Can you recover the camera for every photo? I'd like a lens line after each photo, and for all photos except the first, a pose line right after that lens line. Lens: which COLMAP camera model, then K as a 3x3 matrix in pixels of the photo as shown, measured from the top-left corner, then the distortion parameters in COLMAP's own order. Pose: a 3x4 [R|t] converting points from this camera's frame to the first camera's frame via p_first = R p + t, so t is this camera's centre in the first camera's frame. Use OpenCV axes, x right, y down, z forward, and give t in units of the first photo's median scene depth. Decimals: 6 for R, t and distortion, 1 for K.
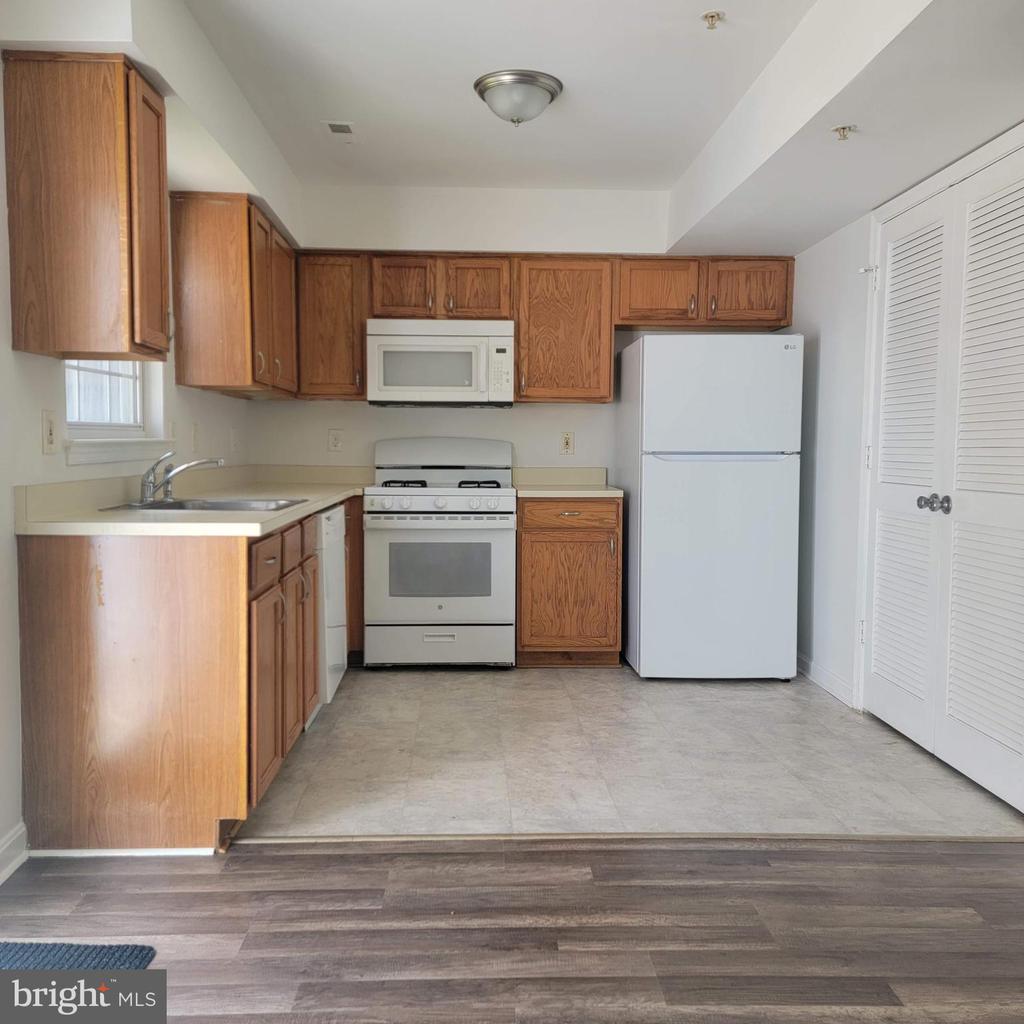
lens RADIAL K [[950.1, 0, 481.6], [0, 950.1, 511.5], [0, 0, 1]] dist [-0.004547, 0.006254]
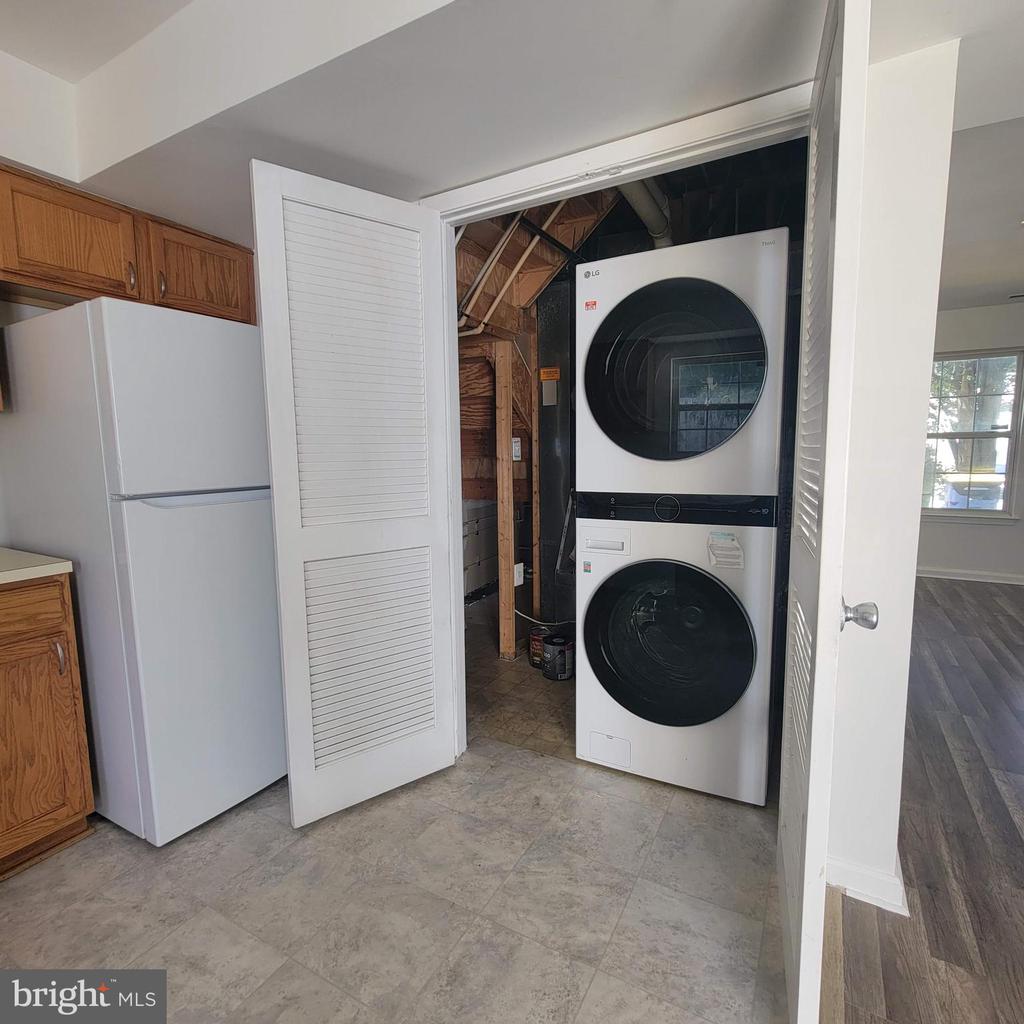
lens RADIAL K [[541.6, 0, 512.0], [0, 541.6, 512.0], [0, 0, 1]] dist [-0.004482, 0.000132]
pose [[0.478789, -0.105684, 0.871546, -0.011930], [0.046410, 0.994387, 0.095085, -0.071624], [-0.876703, -0.005077, 0.481006, 0.584859]]
